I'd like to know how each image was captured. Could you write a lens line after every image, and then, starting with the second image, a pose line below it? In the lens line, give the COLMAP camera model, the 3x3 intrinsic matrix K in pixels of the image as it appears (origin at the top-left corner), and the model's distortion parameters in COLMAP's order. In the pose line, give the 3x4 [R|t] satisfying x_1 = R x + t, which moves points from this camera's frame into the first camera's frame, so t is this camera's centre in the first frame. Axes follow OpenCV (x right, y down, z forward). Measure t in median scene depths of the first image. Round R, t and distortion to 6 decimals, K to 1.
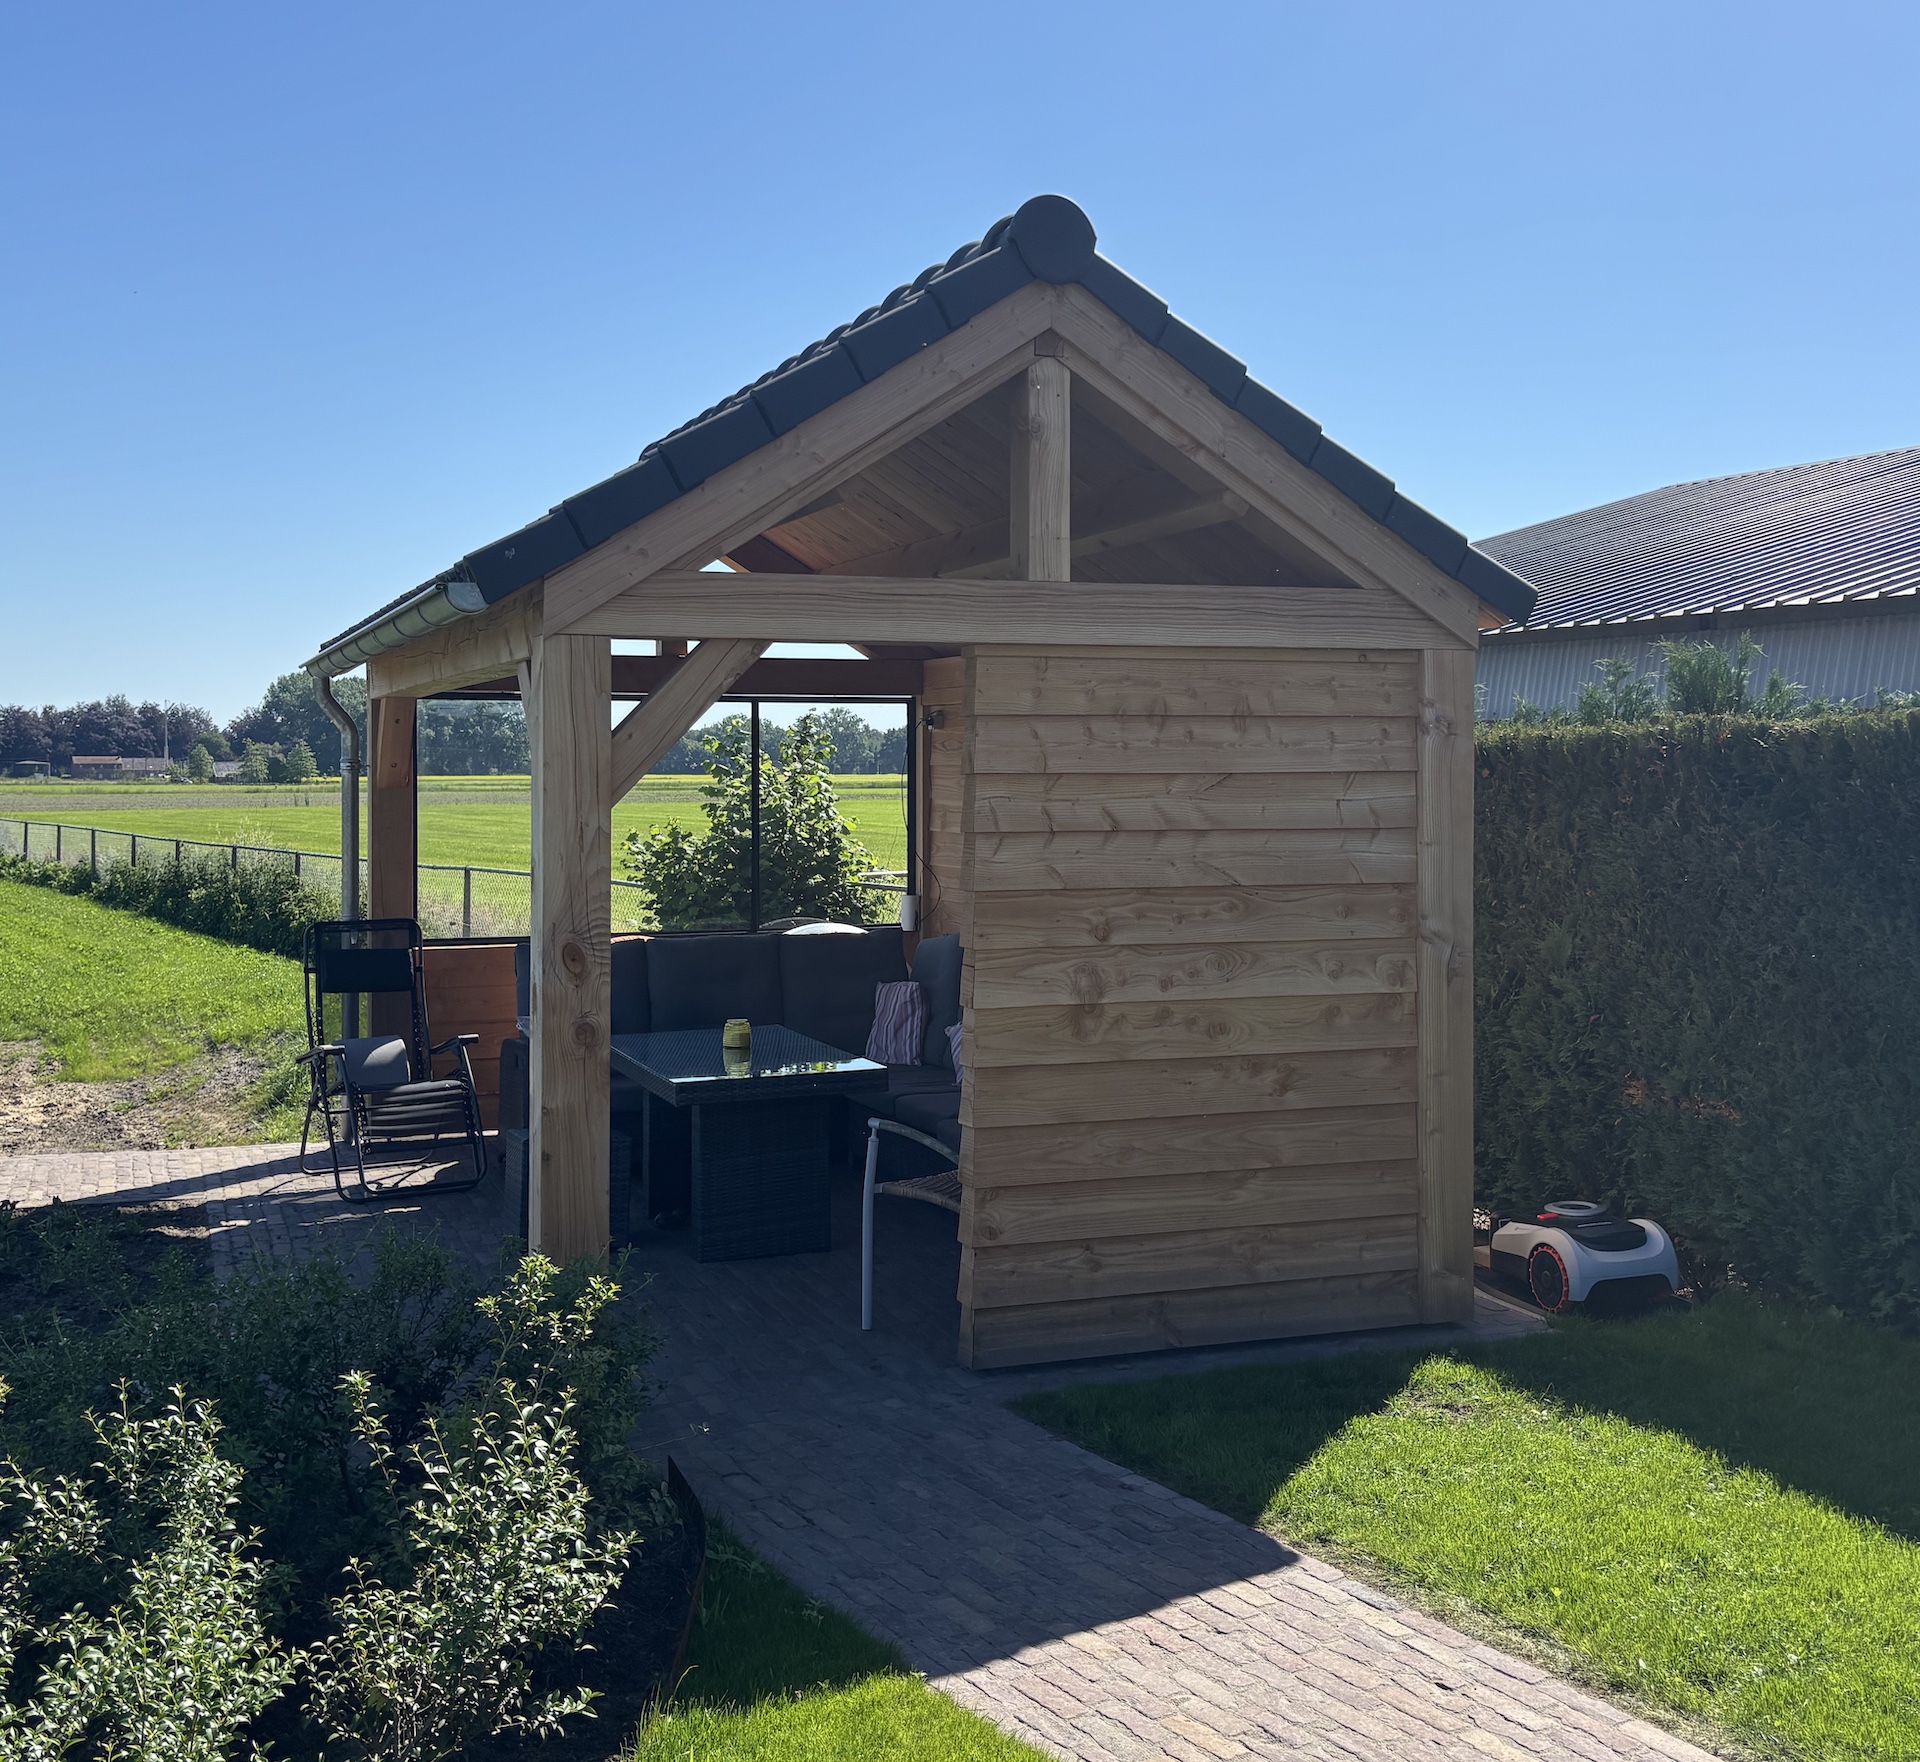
lens RADIAL K [[2933.4, 0, 960.0], [0, 2933.4, 881.0], [0, 0, 1]] dist [-0.000448, 0.036897]
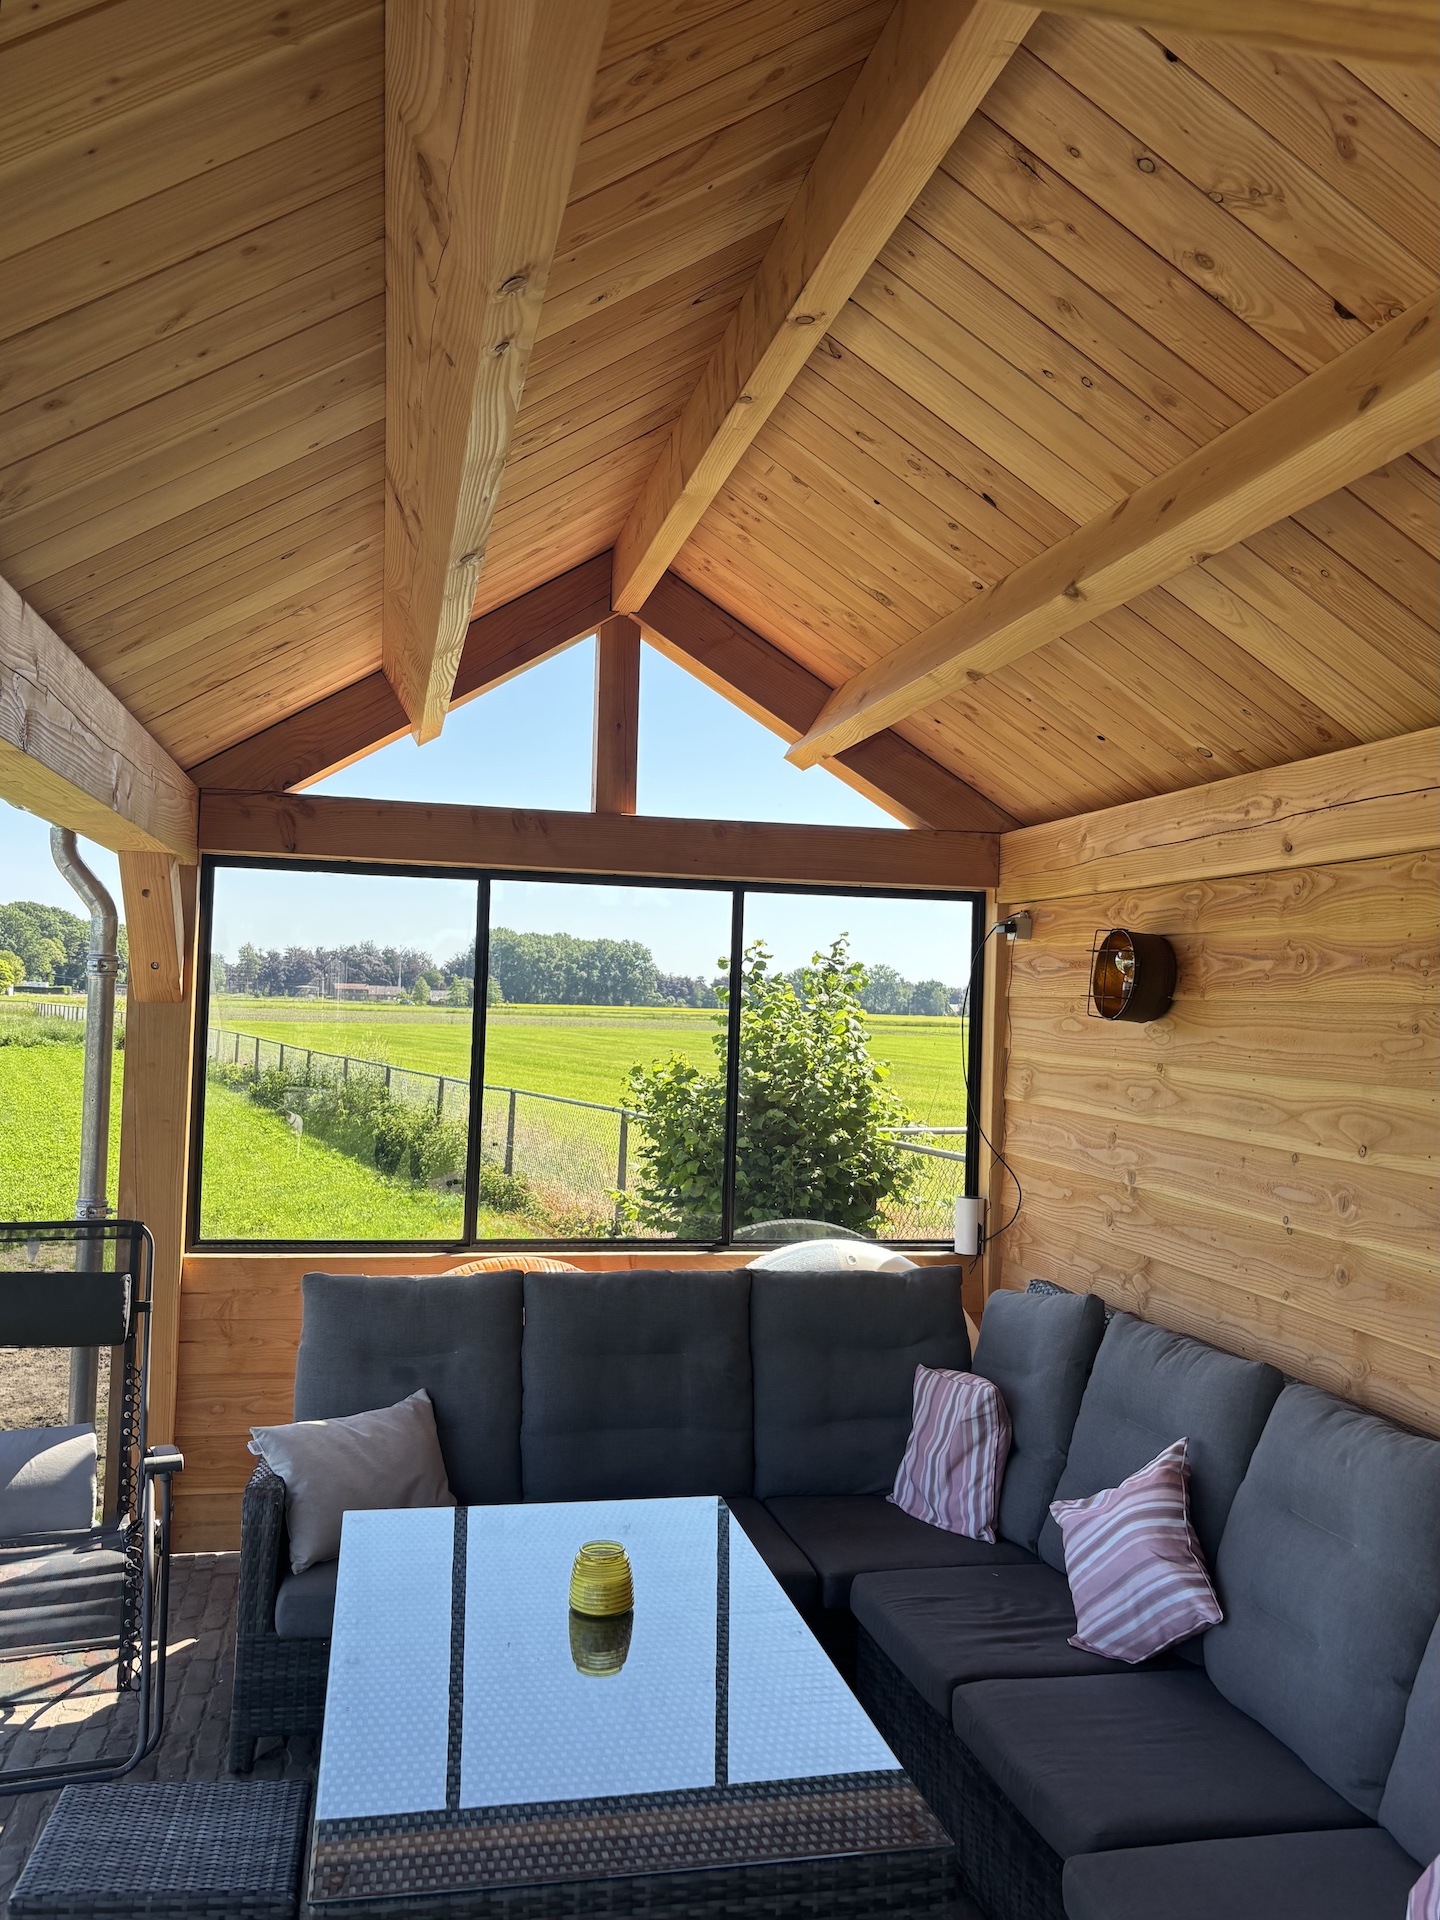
lens RADIAL K [[1440.7, 0, 720.0], [0, 1440.7, 960.0], [0, 0, 1]] dist [0.051054, -0.000923]
pose [[0.987400, 0.027990, -0.155750, -0.020132], [-0.039527, 0.996659, -0.071474, -0.019314], [0.153229, 0.076730, 0.985207, 0.585125]]
